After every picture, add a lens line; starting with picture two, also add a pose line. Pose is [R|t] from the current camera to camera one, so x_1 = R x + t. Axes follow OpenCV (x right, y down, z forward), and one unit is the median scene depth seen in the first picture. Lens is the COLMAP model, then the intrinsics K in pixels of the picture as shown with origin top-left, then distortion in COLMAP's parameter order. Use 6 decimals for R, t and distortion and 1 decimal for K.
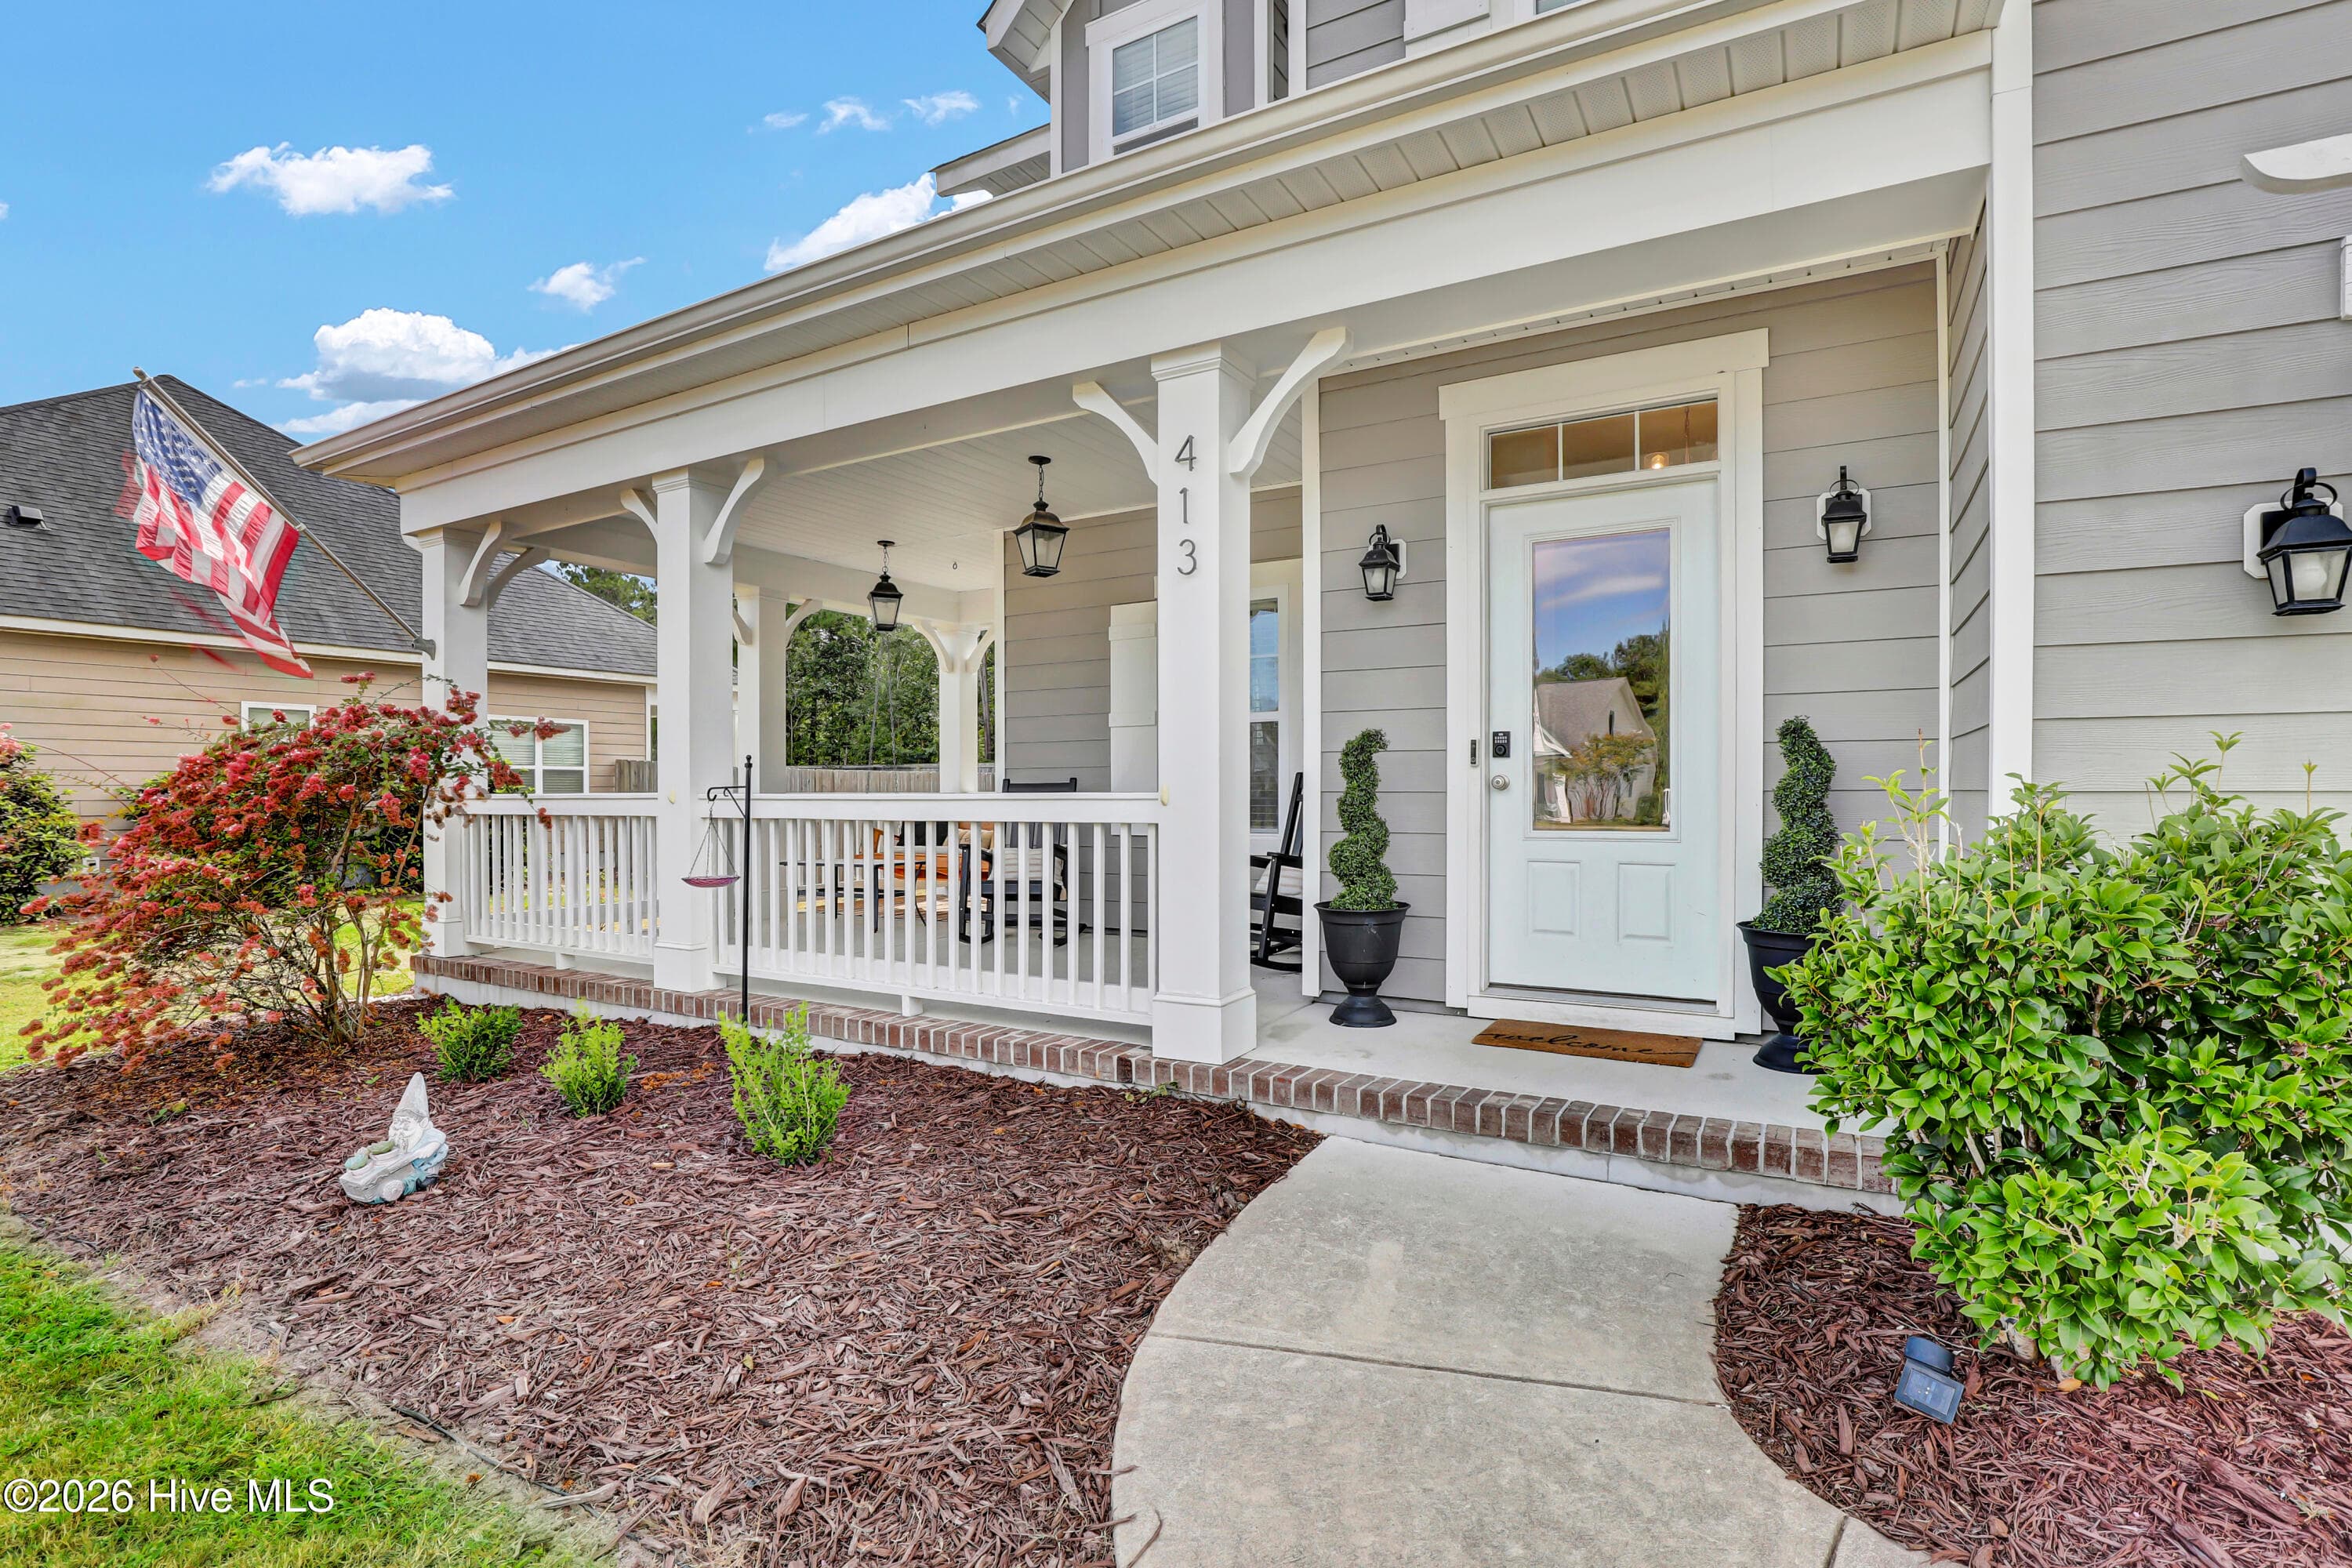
lens RADIAL K [[1105.1, 0, 1200.7], [0, 1105.1, 812.9], [0, 0, 1]] dist [-0.028853, -0.000302]
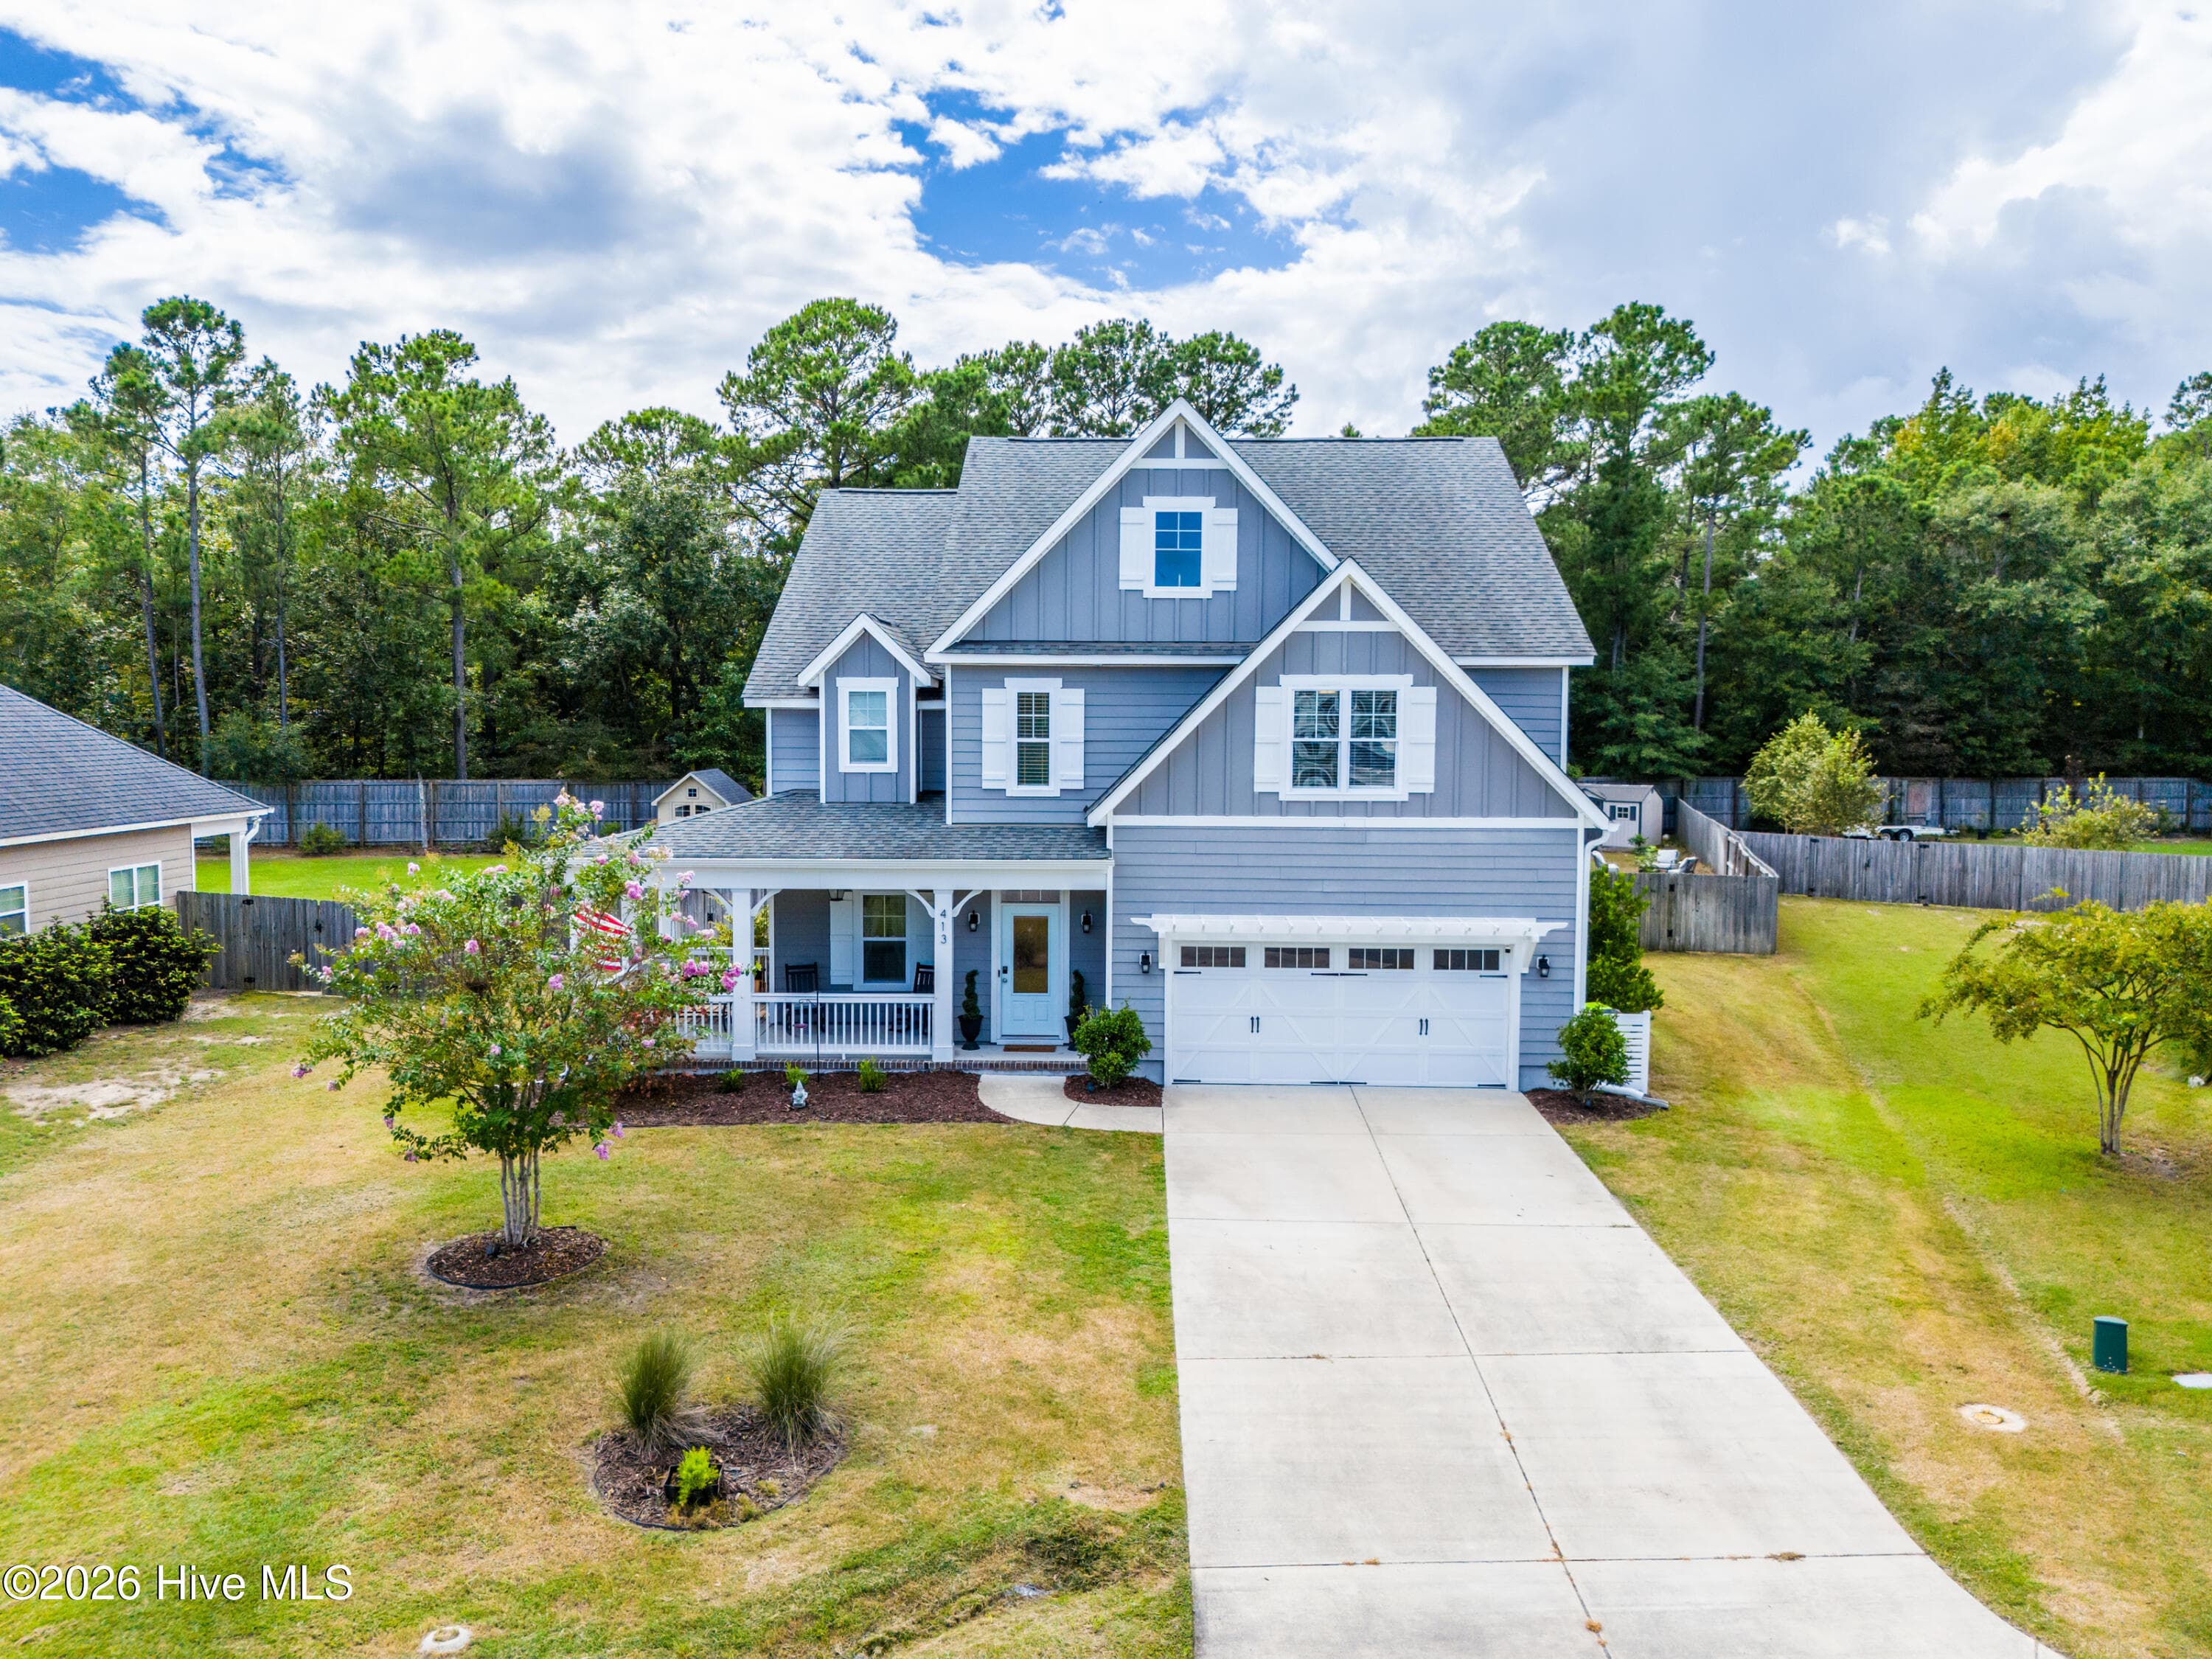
lens RADIAL K [[1675.3, 0, 1097.6], [0, 1675.3, 842.1], [0, 0, 1]] dist [0.040690, -0.059597]
pose [[0.881272, -0.028625, 0.471741, -2.095136], [-0.000148, 0.998147, 0.060844, -0.837792], [-0.472609, -0.053690, 0.879635, -4.063350]]
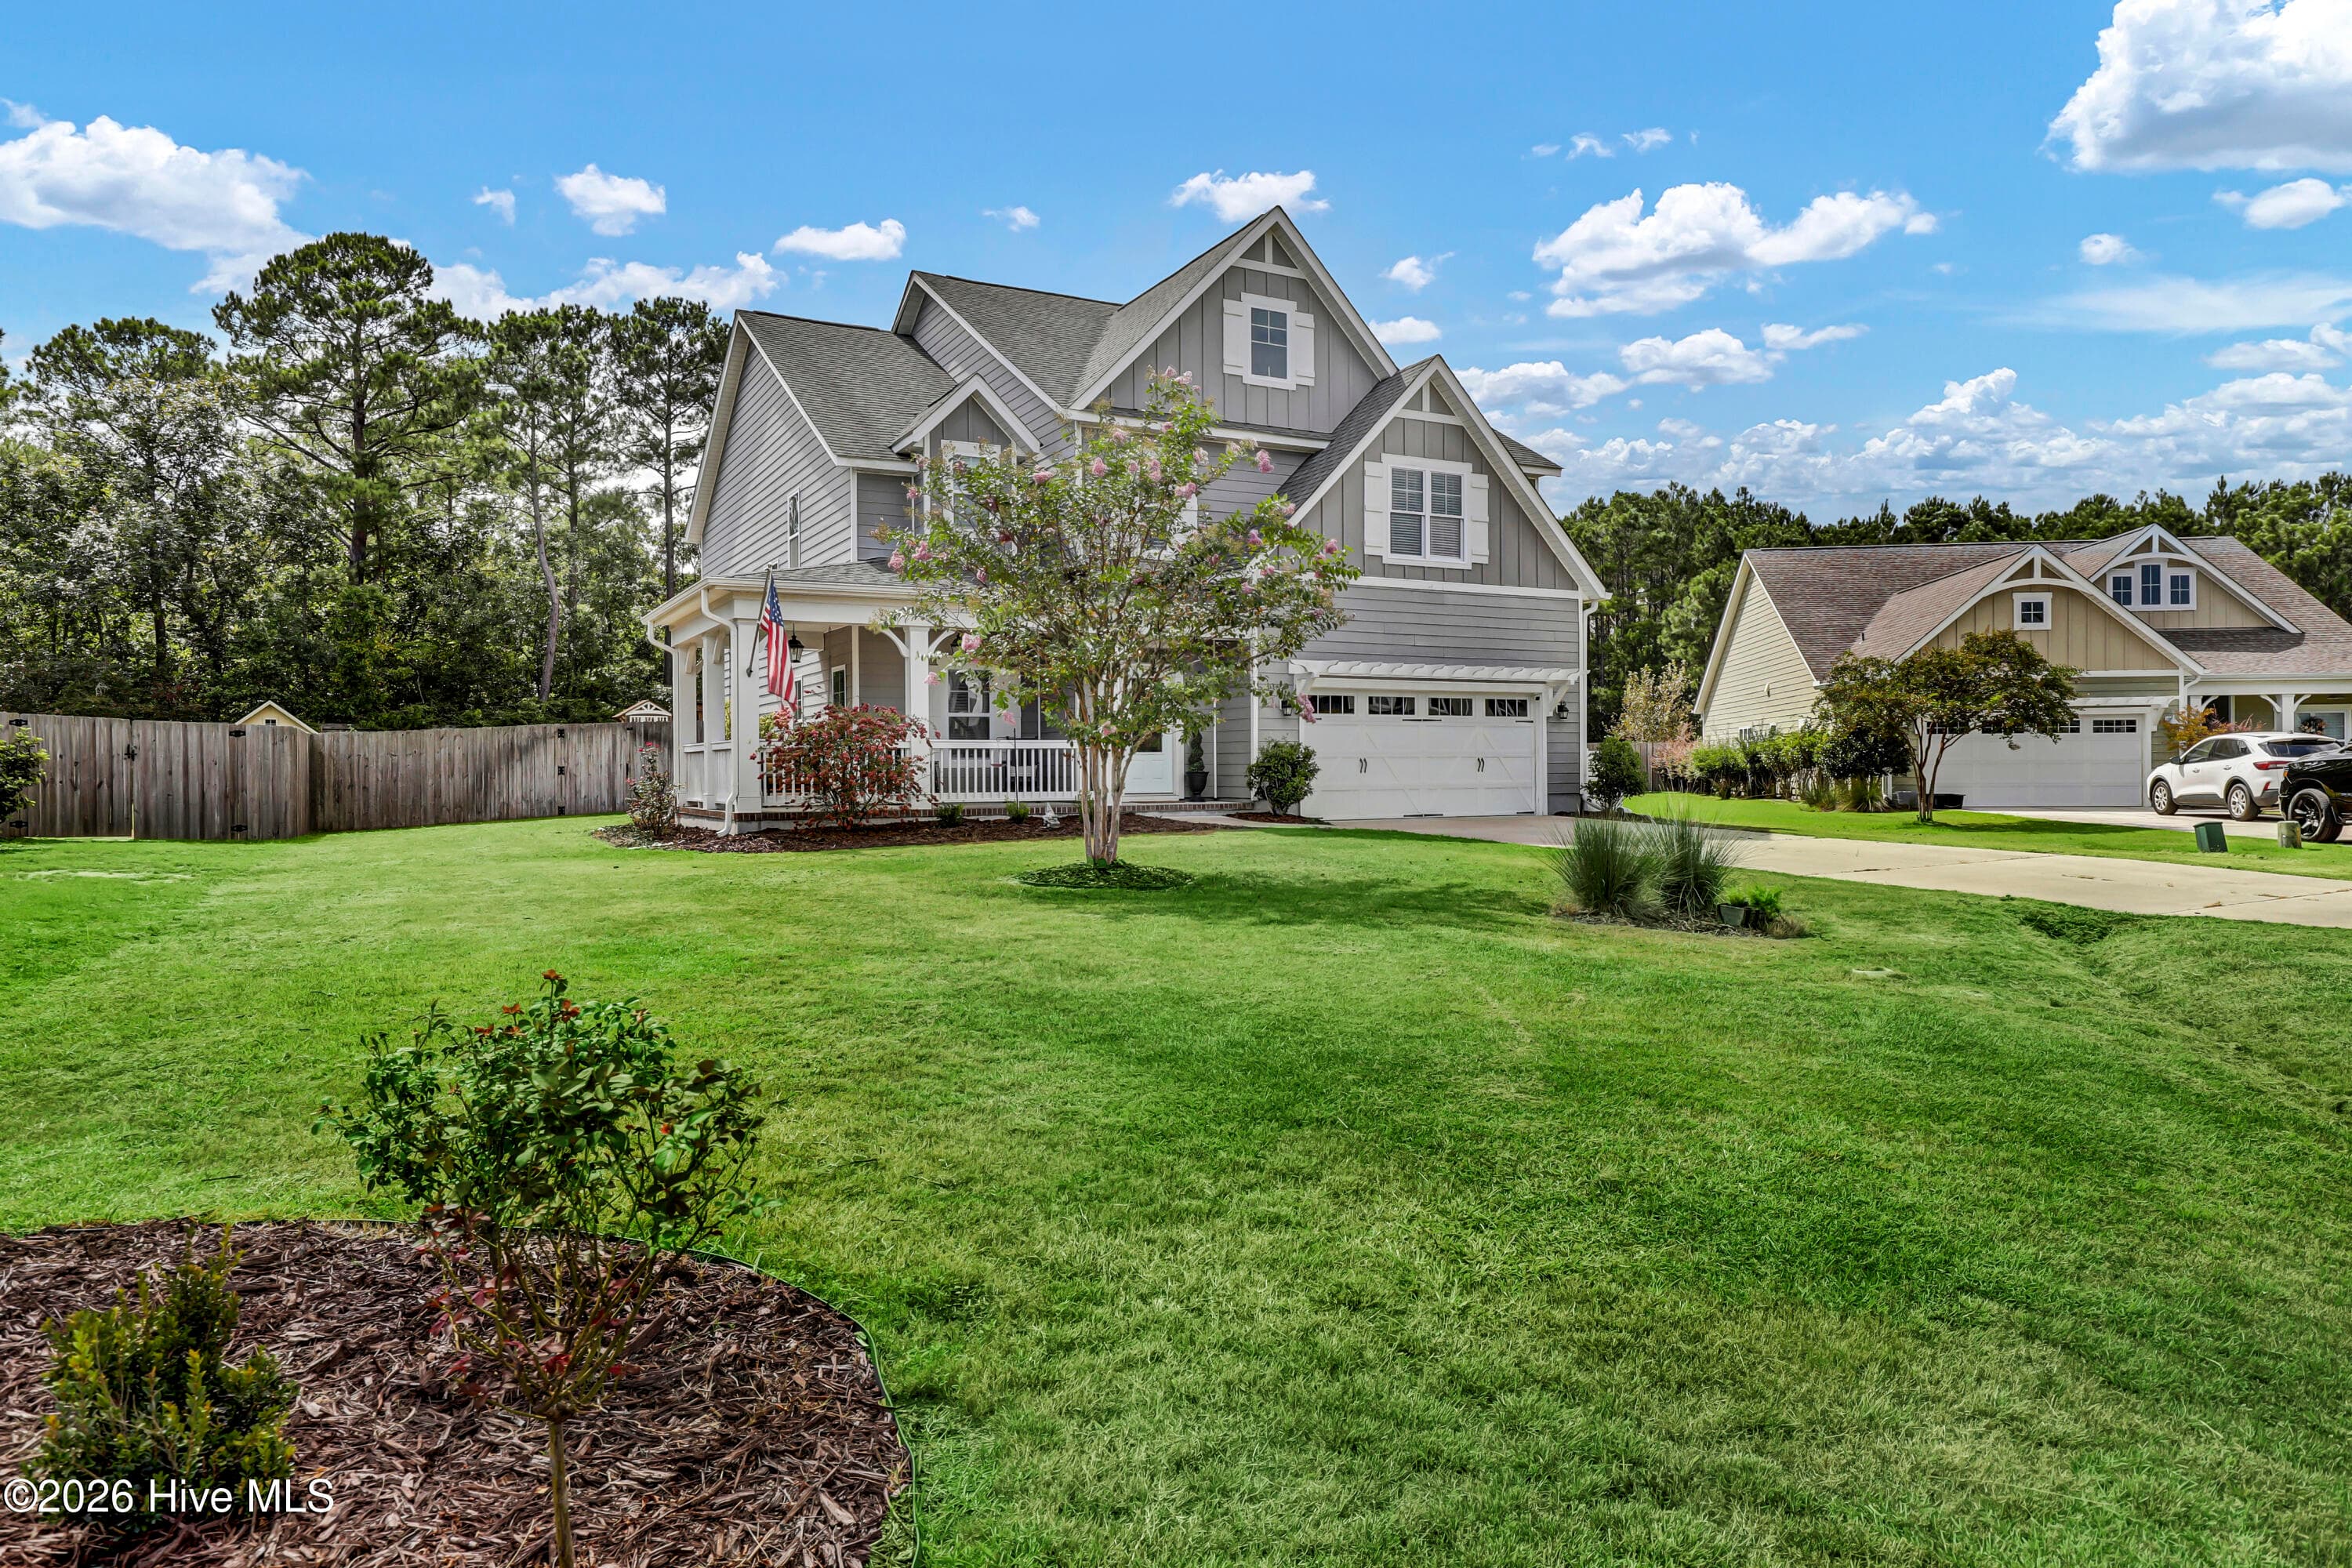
lens RADIAL K [[1474.8, 0, 1201.1], [0, 1474.8, 781.5], [0, 0, 1]] dist [-0.005220, -0.003208]
pose [[0.529597, -0.007968, 0.848212, -3.924228], [0.020194, 0.999791, -0.003216, 0.138463], [-0.848009, 0.018832, 0.529647, -1.908327]]
